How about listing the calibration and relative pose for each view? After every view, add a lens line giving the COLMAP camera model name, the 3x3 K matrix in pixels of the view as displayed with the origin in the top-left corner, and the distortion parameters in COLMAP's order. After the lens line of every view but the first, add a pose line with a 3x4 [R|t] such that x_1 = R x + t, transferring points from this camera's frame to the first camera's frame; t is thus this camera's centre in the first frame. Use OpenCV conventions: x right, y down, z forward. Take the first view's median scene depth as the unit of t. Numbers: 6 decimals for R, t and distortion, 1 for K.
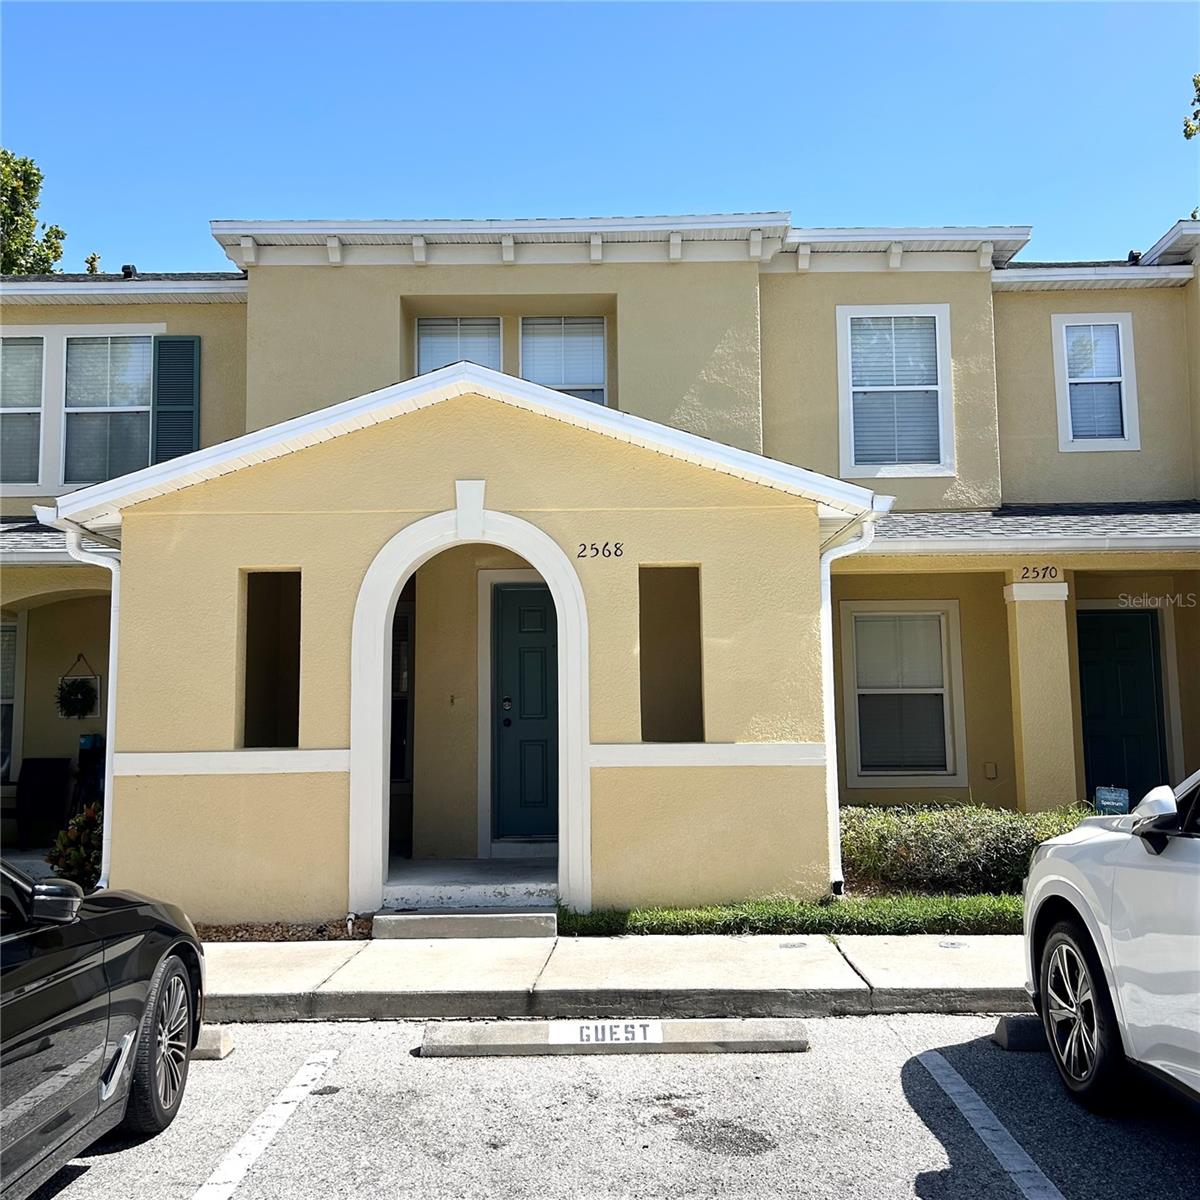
lens RADIAL K [[1207.8, 0, 599.2], [0, 1207.8, 597.6], [0, 0, 1]] dist [0.035027, 0.000000]
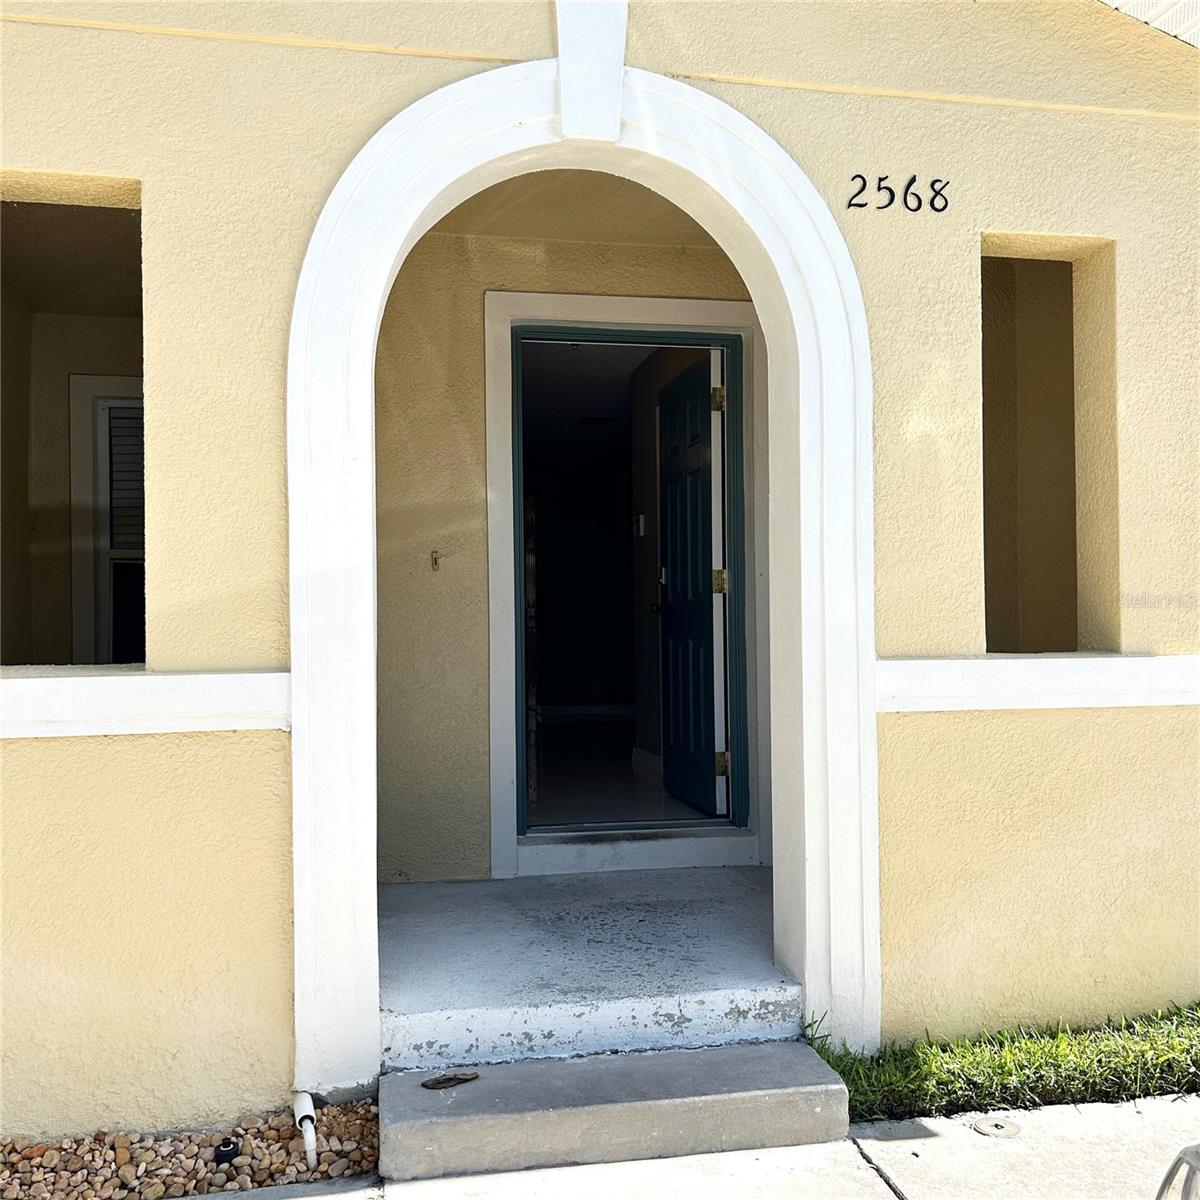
lens RADIAL K [[1207.8, 0, 578.9], [0, 1207.8, 621.0], [0, 0, 1]] dist [0.035027, 0.000000]
pose [[0.977802, 0.004496, 0.209484, -0.198963], [-0.027431, 0.993912, 0.106705, 0.067032], [-0.207729, -0.110082, 0.971972, 0.618303]]
